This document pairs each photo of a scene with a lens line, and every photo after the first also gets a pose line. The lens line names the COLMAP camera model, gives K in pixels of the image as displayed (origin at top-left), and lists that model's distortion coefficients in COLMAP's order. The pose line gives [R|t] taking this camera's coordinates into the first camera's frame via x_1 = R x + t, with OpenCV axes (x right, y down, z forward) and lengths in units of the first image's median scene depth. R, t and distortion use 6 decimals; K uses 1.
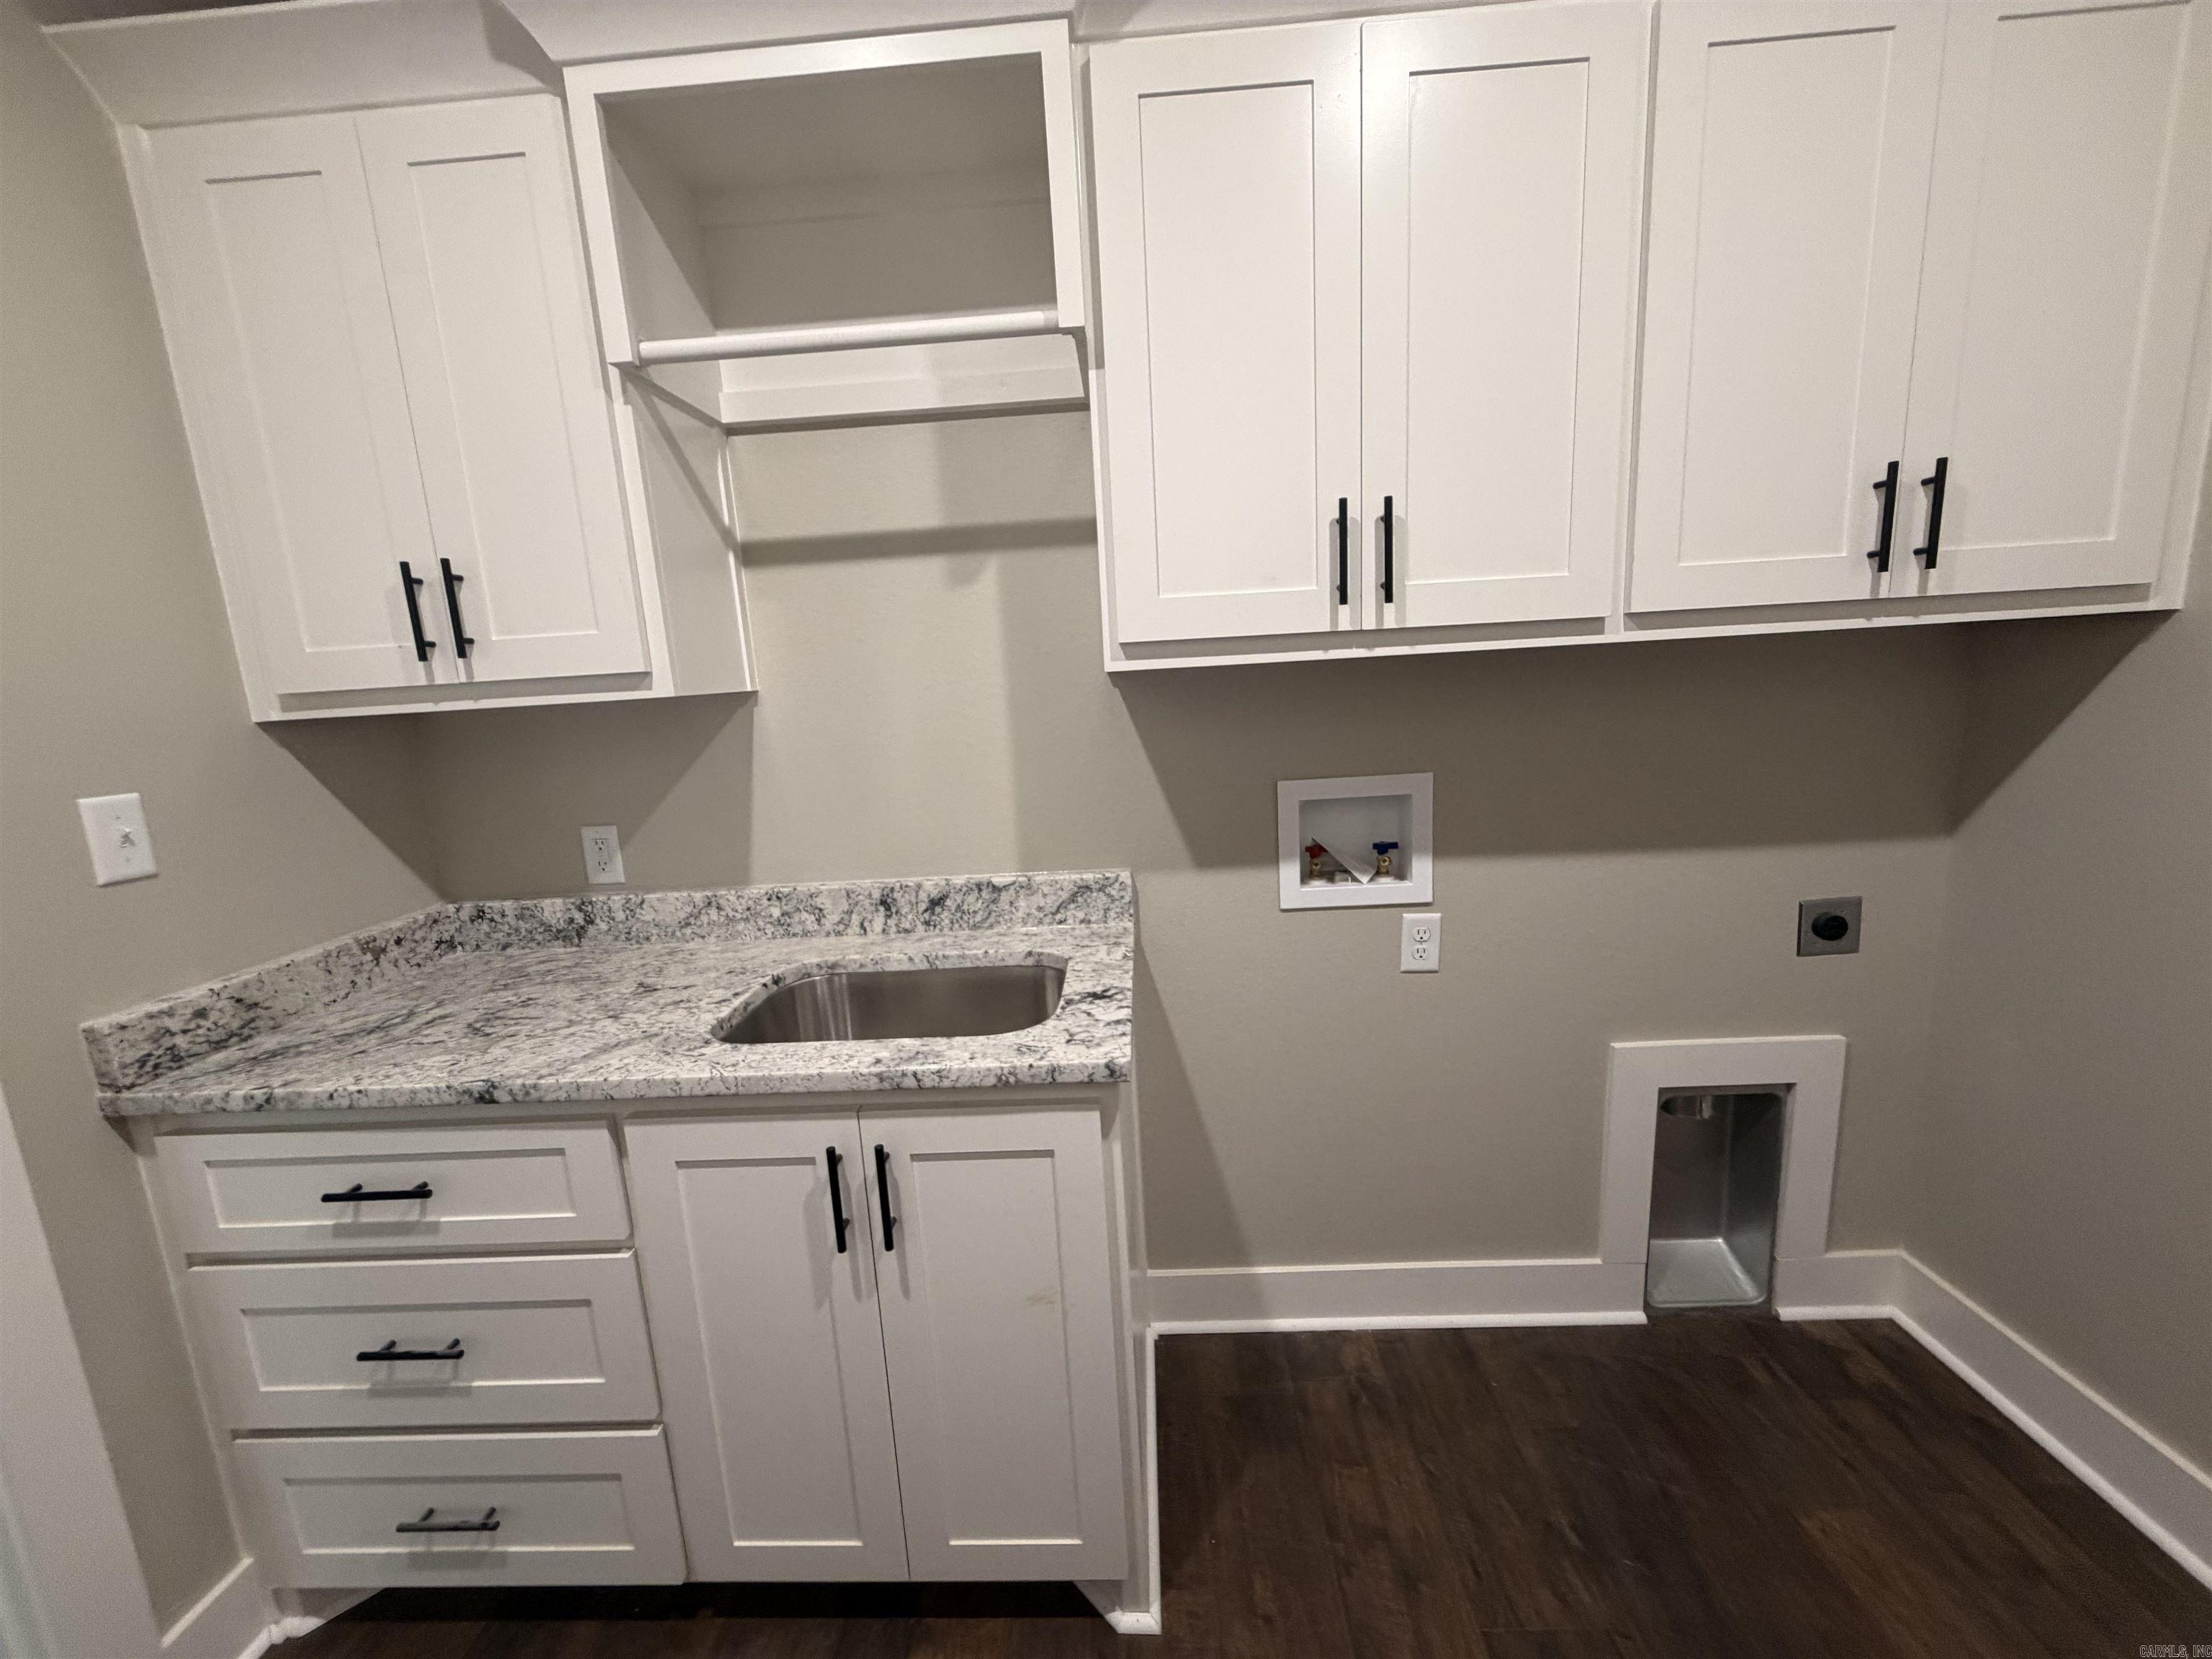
lens RADIAL K [[882.6, 0, 1102.9], [0, 882.6, 830.1], [0, 0, 1]] dist [0.001301, -0.000516]
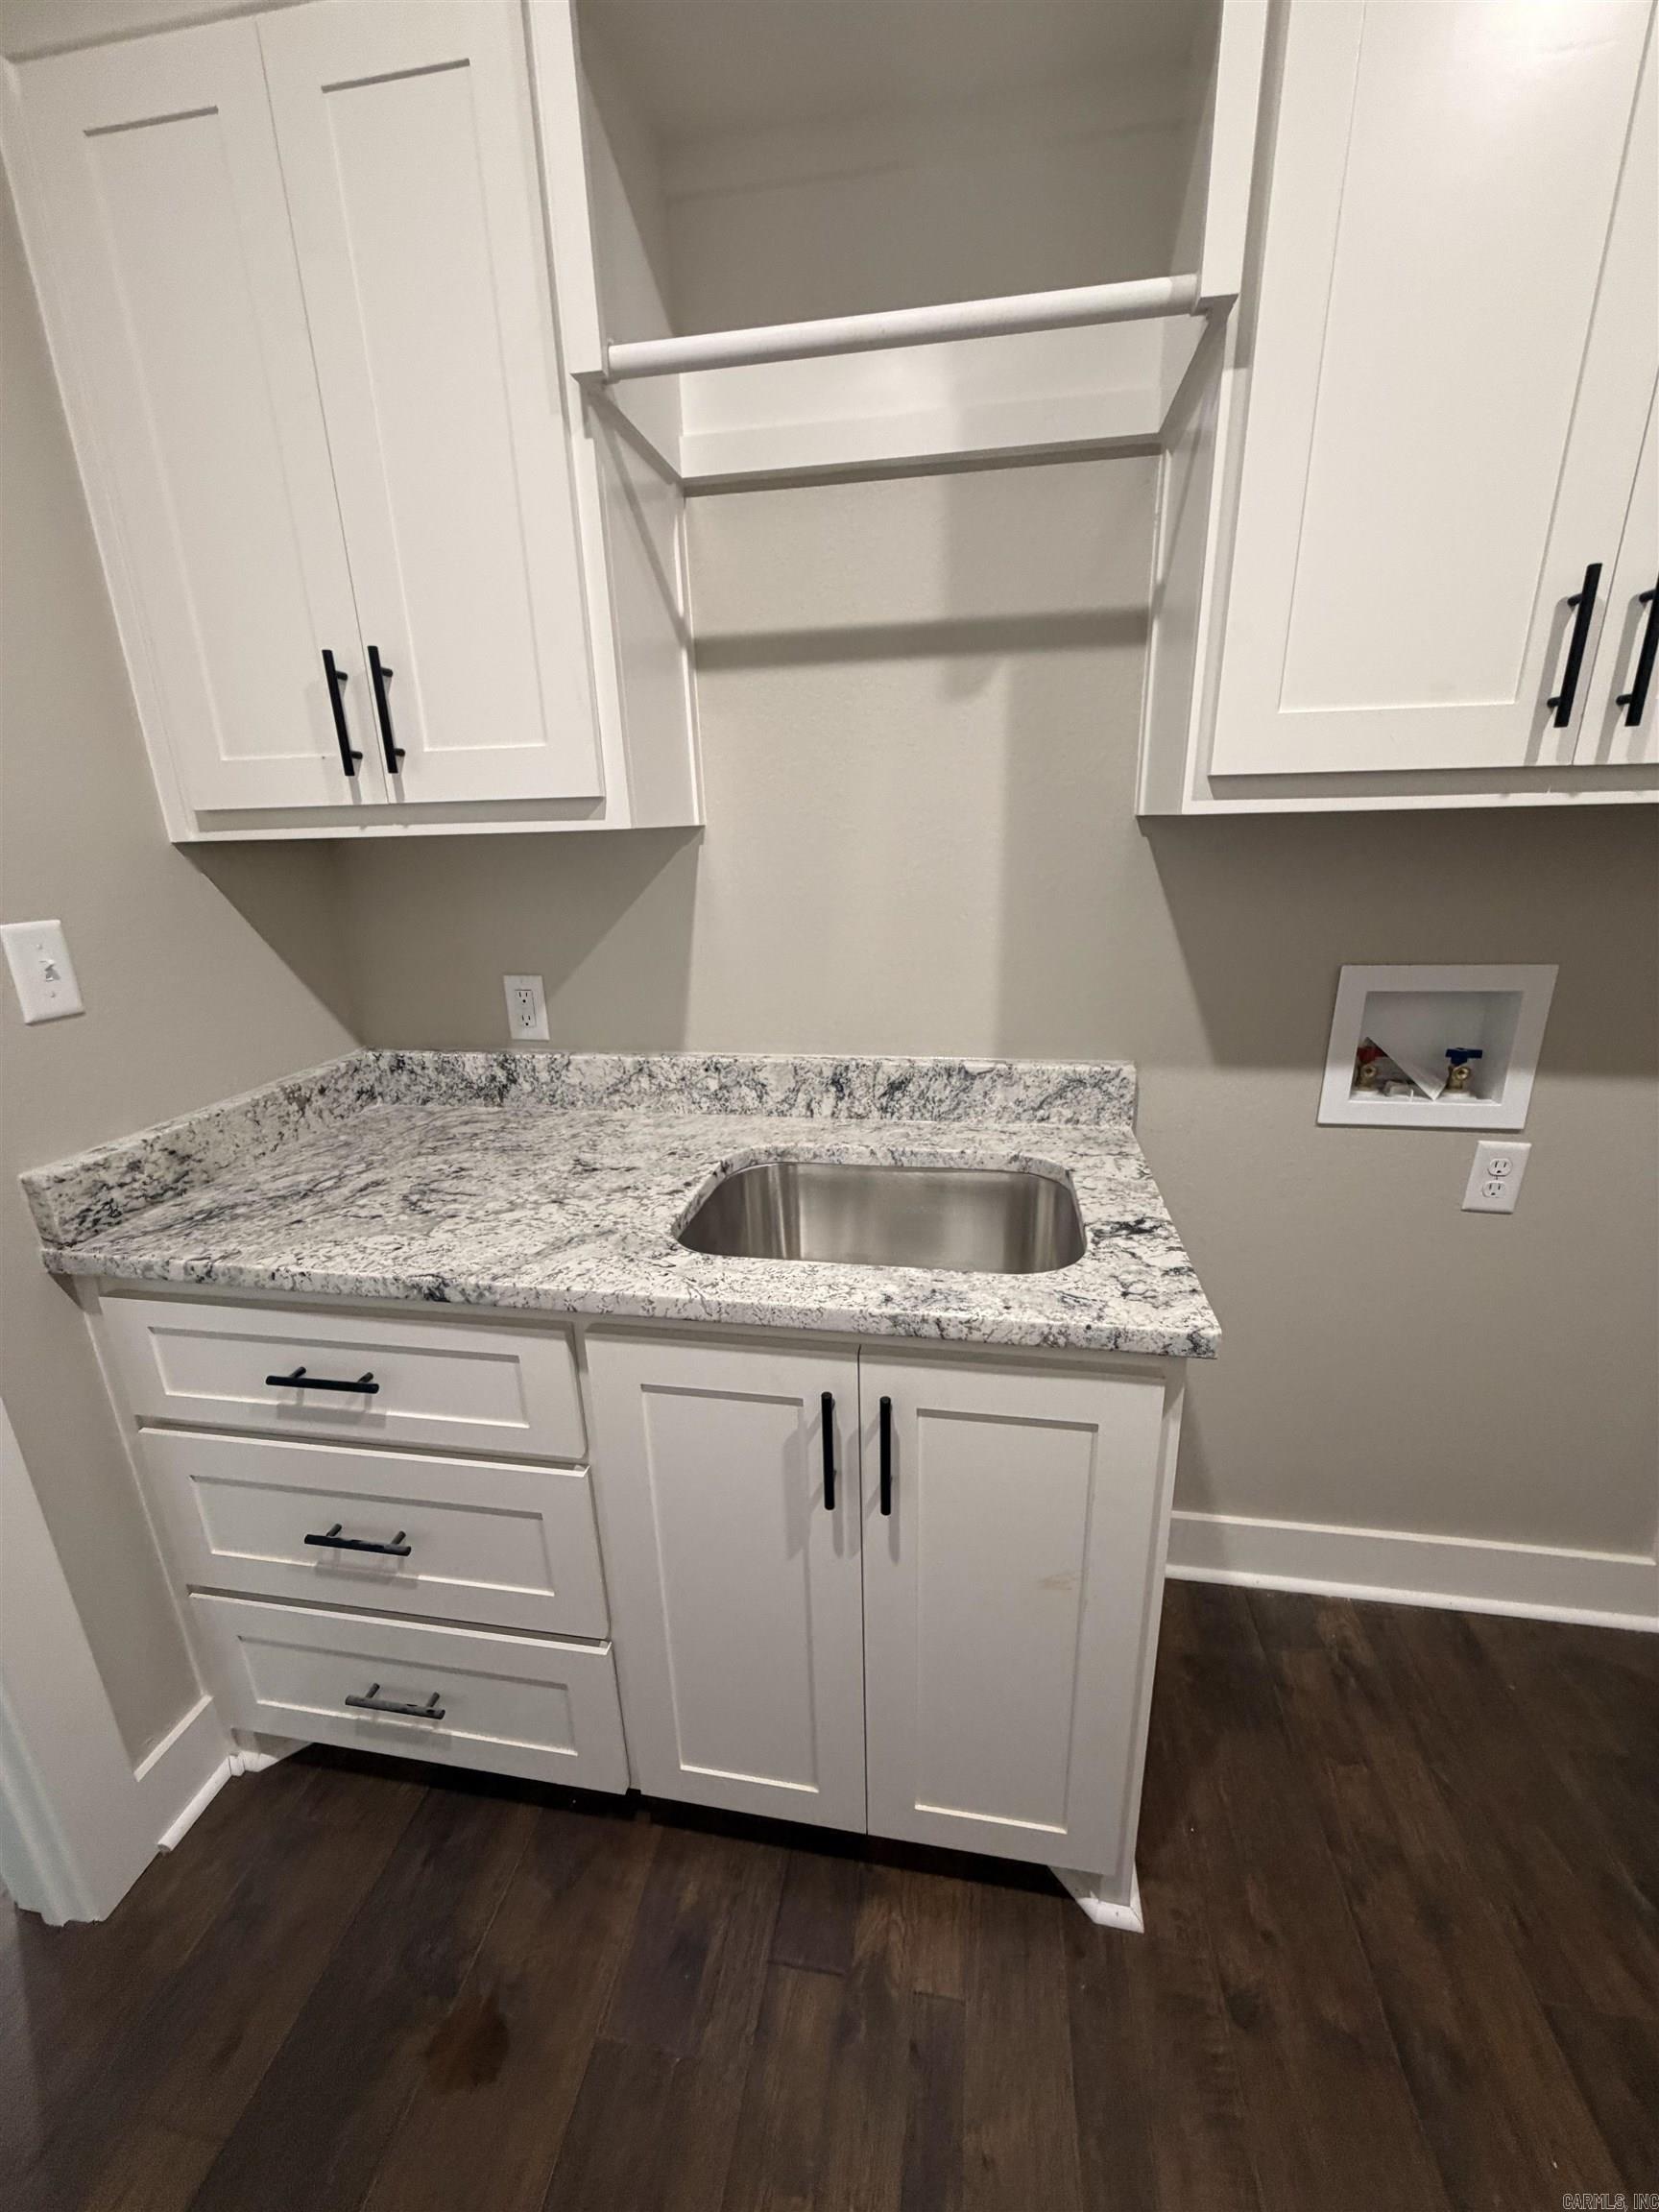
lens RADIAL K [[882.6, 0, 833.8], [0, 882.6, 1100.2], [0, 0, 1]] dist [0.001301, -0.000516]
pose [[0.990951, 0.069532, -0.114810, -0.192710], [-0.053705, 0.989306, 0.135611, -0.023226], [0.123011, -0.128218, 0.984088, 0.186180]]
